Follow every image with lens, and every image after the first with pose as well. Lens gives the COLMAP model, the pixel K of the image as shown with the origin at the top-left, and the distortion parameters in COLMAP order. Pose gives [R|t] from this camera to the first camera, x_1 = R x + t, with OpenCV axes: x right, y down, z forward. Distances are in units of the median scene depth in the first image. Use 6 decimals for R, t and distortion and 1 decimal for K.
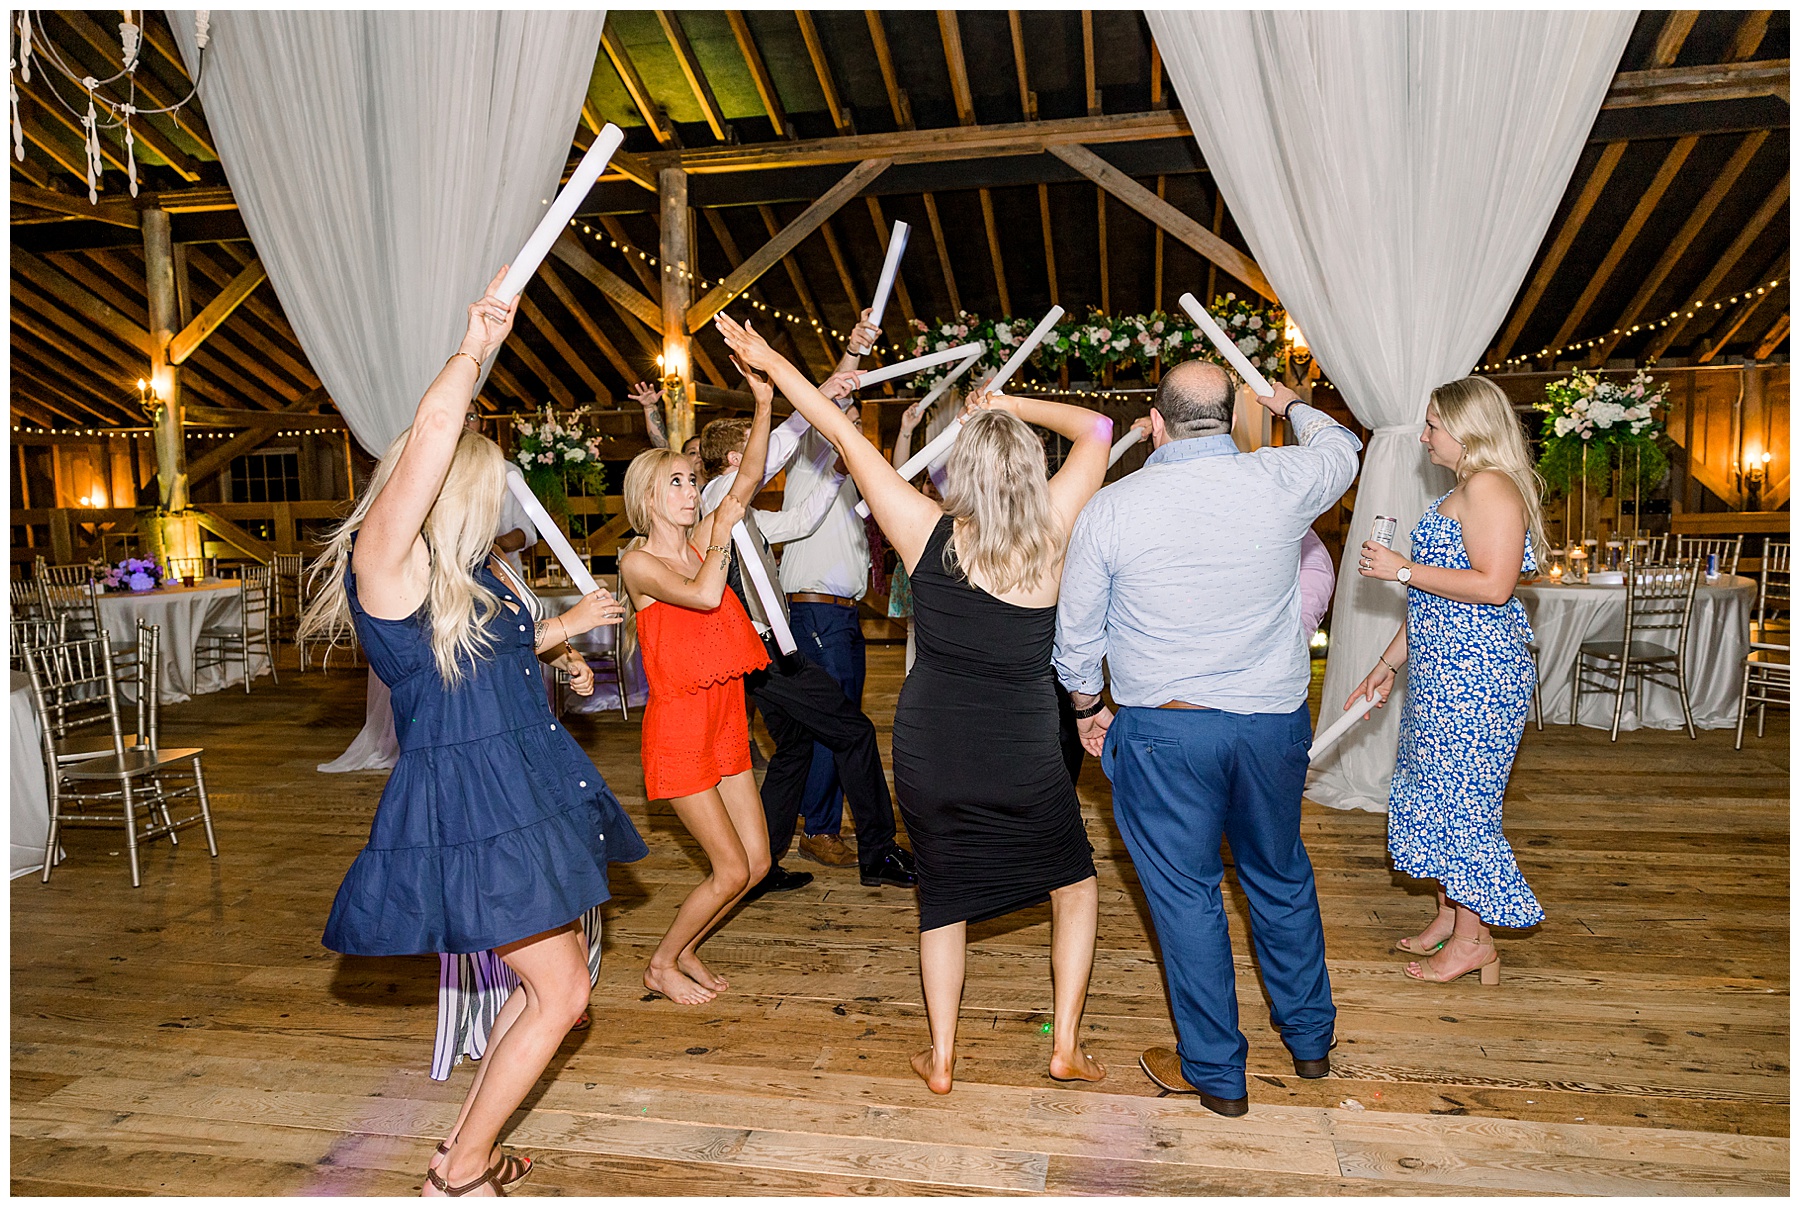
lens RADIAL K [[1253.4, 0, 893.2], [0, 1253.4, 597.0], [0, 0, 1]] dist [0.043500, 0.014546]
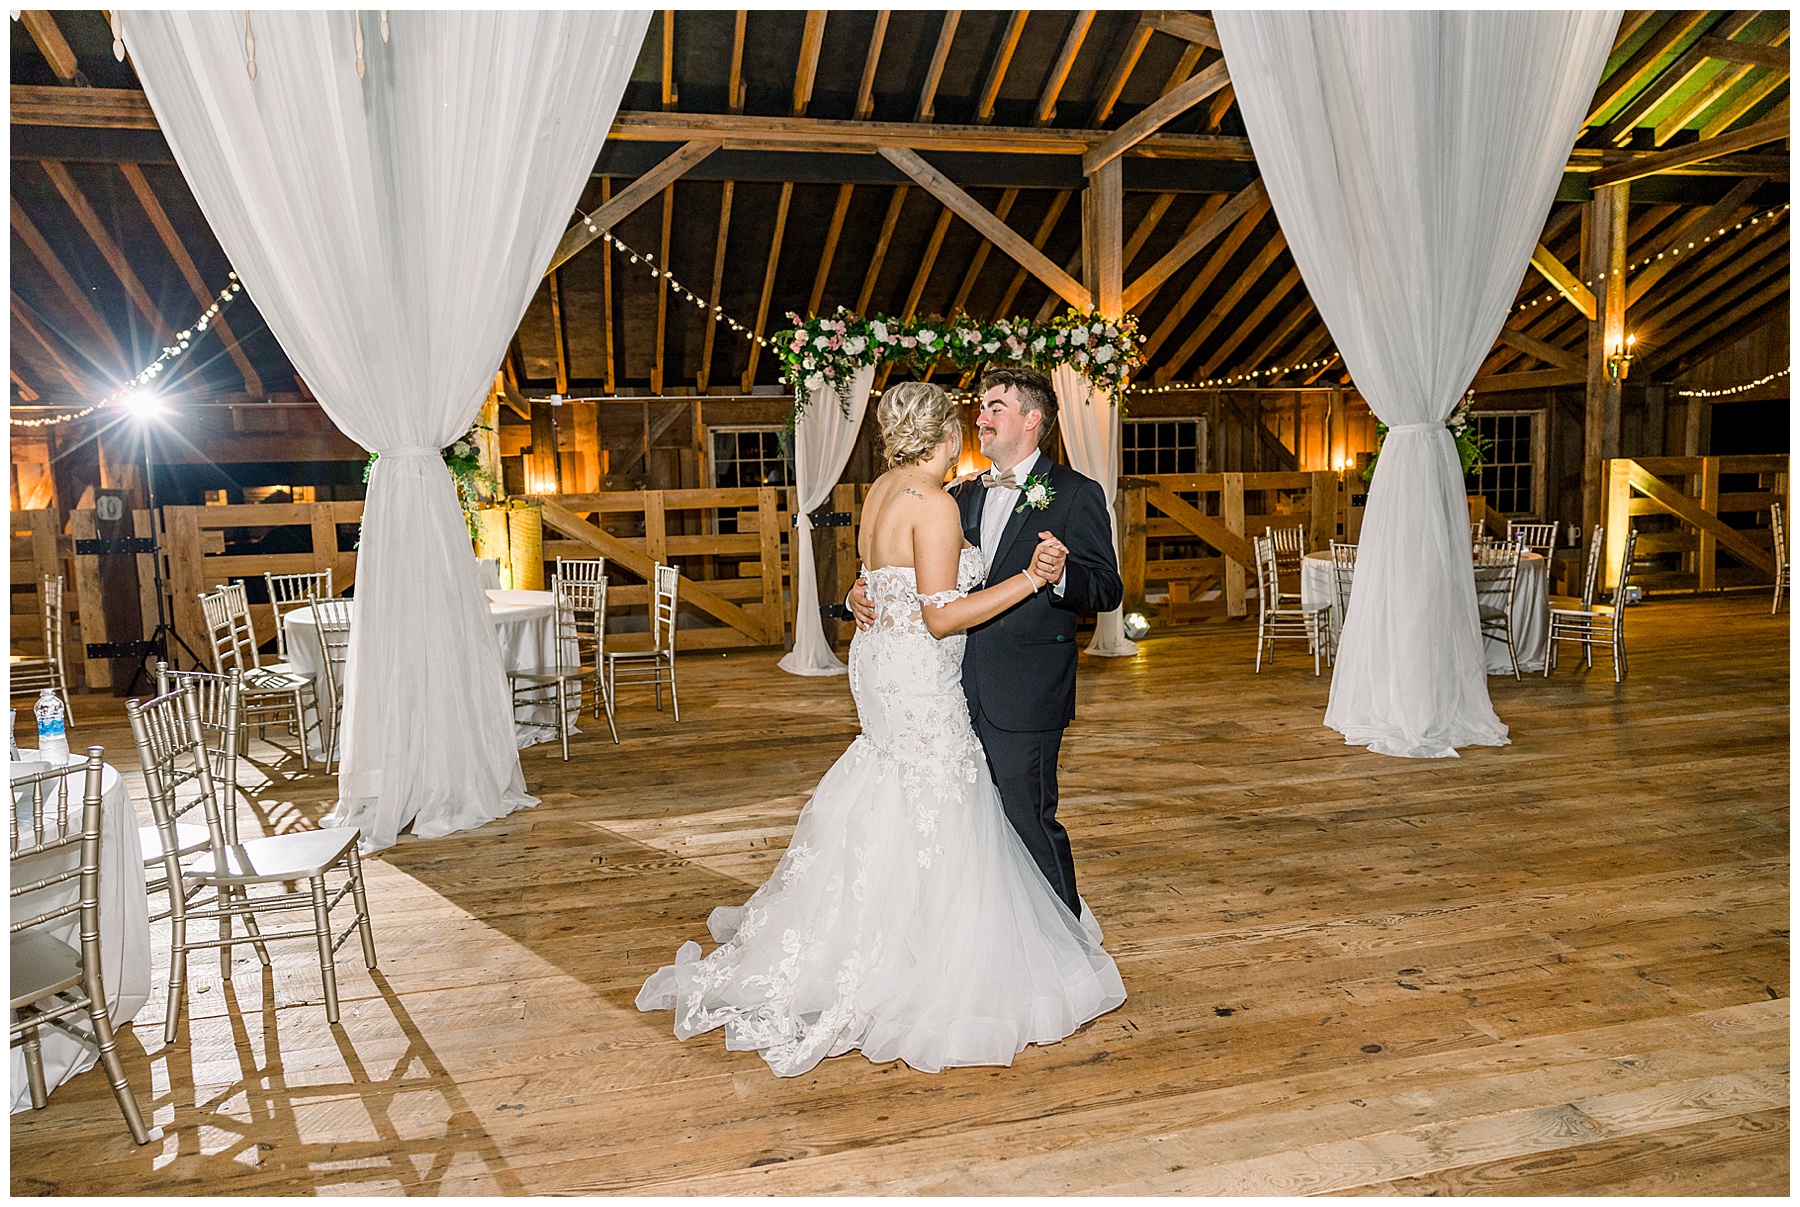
lens RADIAL K [[1253.4, 0, 901.2], [0, 1253.4, 599.6], [0, 0, 1]] dist [0.043500, 0.014546]
pose [[0.905878, -0.043660, 0.421281, -0.306465], [0.046088, 0.998928, 0.004421, -0.000289], [-0.421023, 0.015411, 0.906919, 0.085312]]
